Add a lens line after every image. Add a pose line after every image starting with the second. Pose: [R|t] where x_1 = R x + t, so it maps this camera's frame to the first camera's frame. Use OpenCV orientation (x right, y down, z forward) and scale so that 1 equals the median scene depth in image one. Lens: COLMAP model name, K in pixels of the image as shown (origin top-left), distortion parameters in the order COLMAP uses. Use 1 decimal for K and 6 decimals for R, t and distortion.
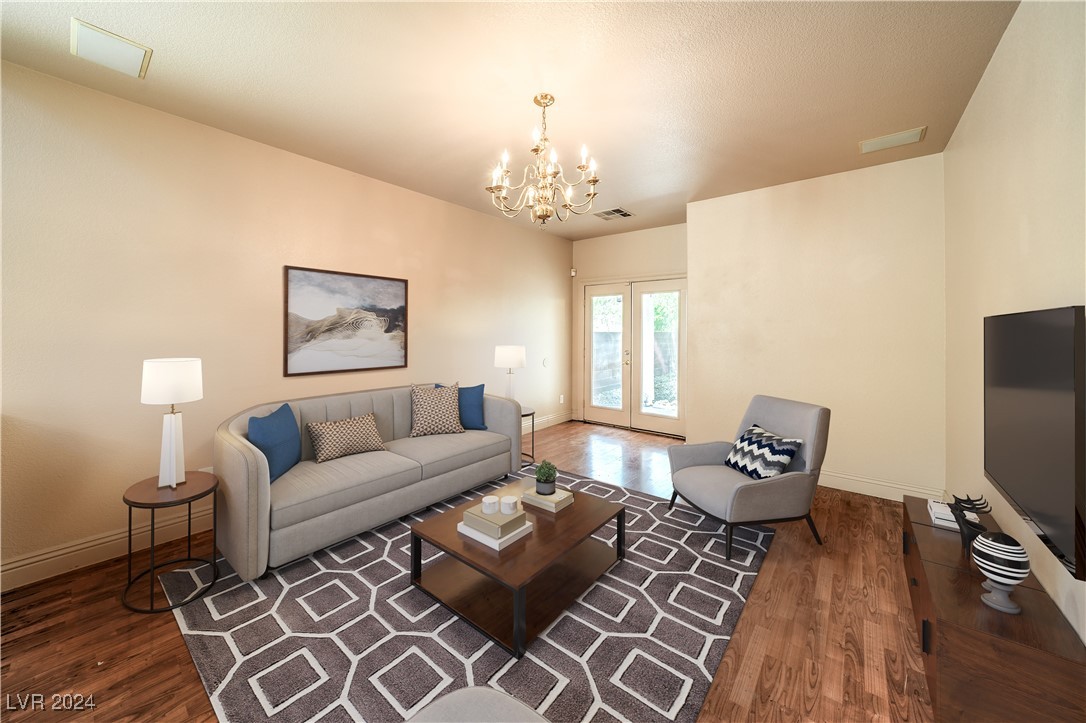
lens RADIAL K [[386.4, 0, 538.4], [0, 386.4, 324.3], [0, 0, 1]] dist [0.000048, 0.000053]
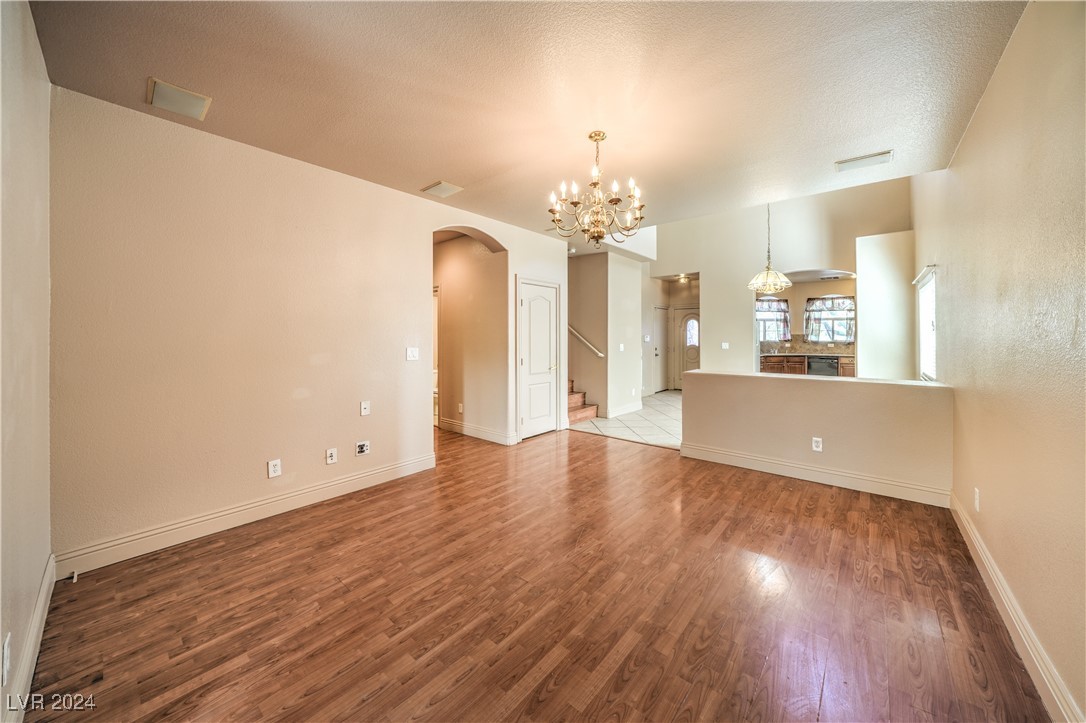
lens RADIAL K [[389.9, 0, 540.7], [0, 389.9, 335.7], [0, 0, 1]] dist [0.000445, 0.000073]
pose [[-0.998825, -0.002336, 0.048412, 0.112801], [-0.002852, 0.999940, -0.010590, 0.024199], [-0.048384, -0.010716, -0.998771, 2.069569]]
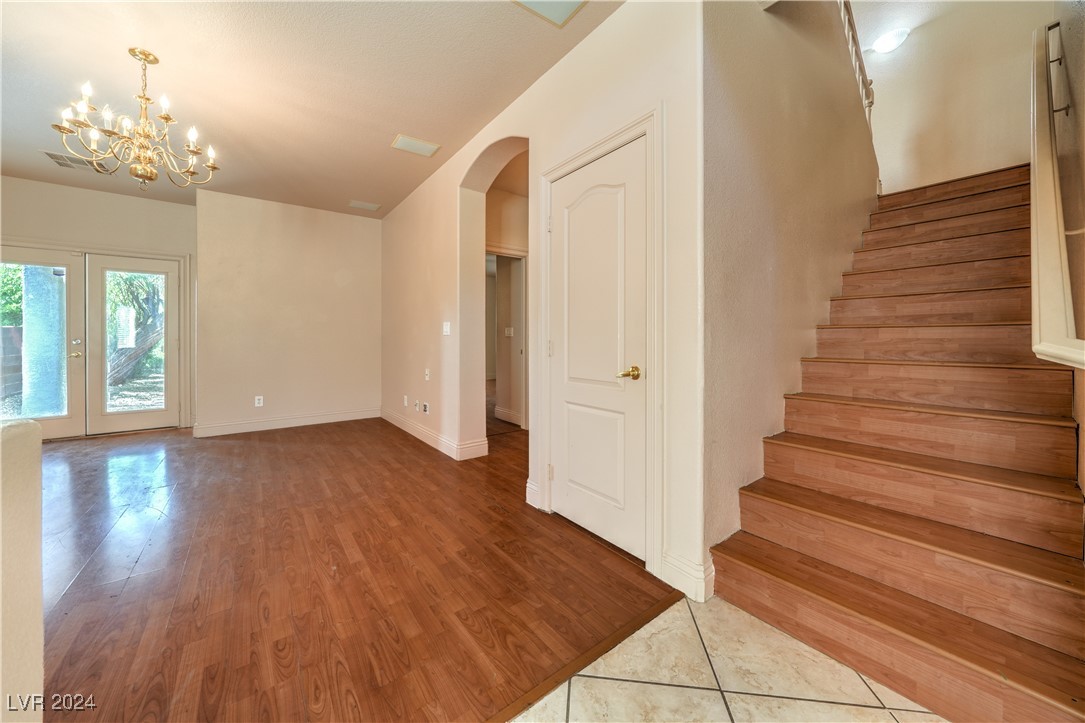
lens RADIAL K [[386.1, 0, 537.9], [0, 386.1, 324.3], [0, 0, 1]] dist [0.000048, 0.000053]
pose [[0.238570, 0.026260, 0.970770, -0.670599], [-0.012252, 0.999636, -0.024030, 0.100339], [-0.971048, -0.006161, 0.238805, -0.189185]]
